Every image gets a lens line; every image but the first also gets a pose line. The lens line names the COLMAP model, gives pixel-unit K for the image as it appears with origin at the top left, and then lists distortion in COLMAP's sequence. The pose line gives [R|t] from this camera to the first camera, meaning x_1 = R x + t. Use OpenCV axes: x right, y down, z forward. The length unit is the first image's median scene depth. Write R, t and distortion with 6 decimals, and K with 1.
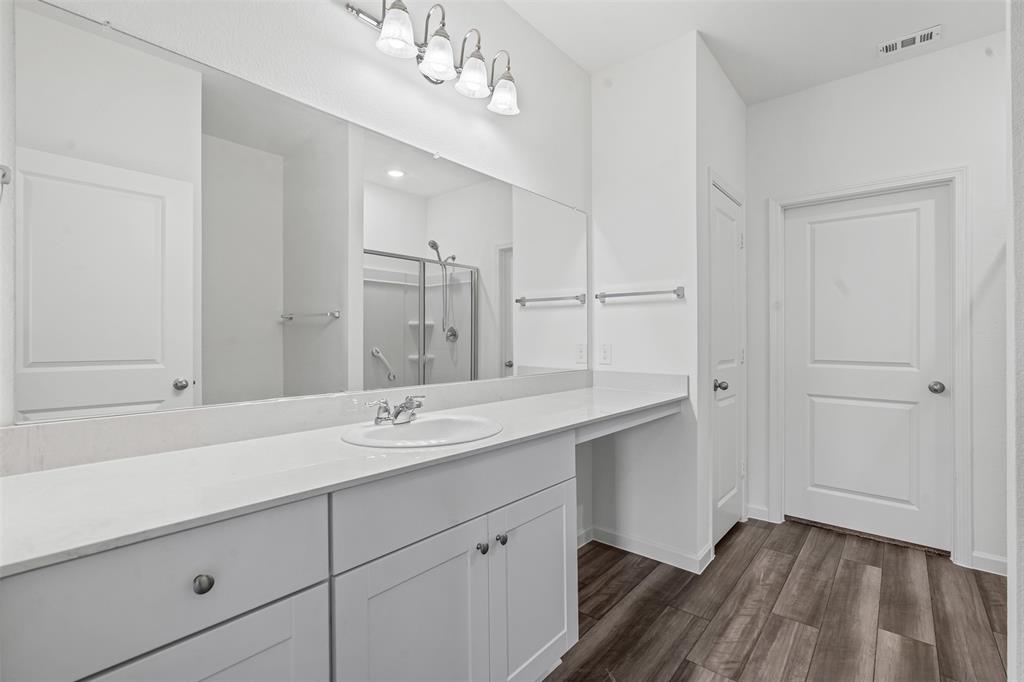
lens RADIAL K [[467.7, 0, 510.2], [0, 467.7, 326.9], [0, 0, 1]] dist [0.000635, 0.000207]
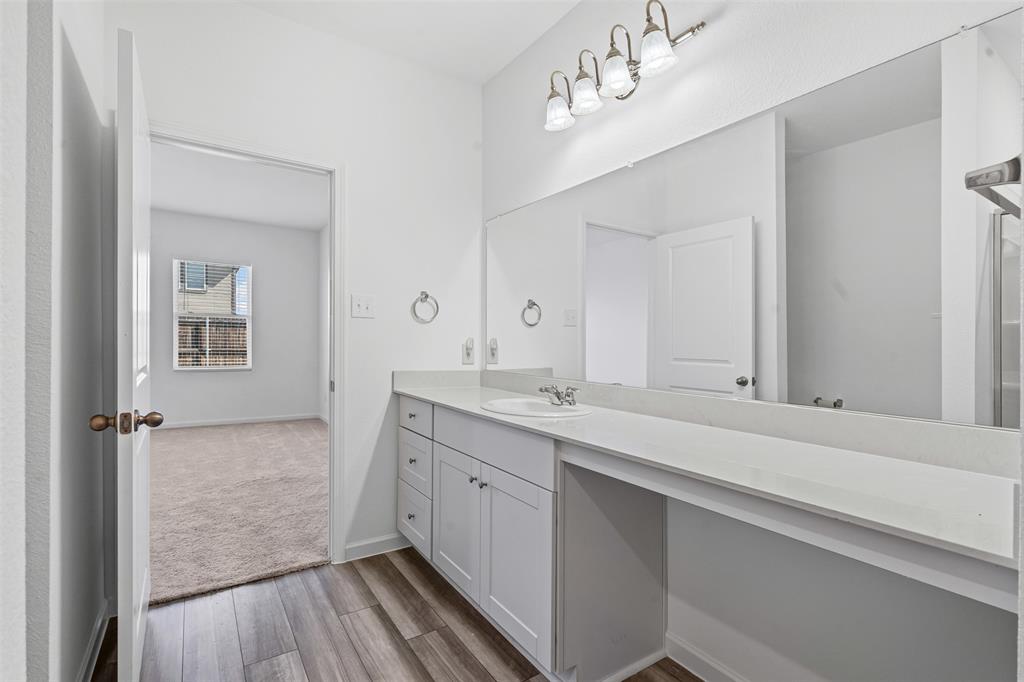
lens RADIAL K [[469.3, 0, 512.0], [0, 469.3, 341.0], [0, 0, 1]] dist [-0.001570, 0.000100]
pose [[-0.281588, -0.008412, -0.959499, 1.646815], [0.011683, 0.999857, -0.012195, 0.059611], [0.959464, -0.014644, -0.281449, 1.883965]]
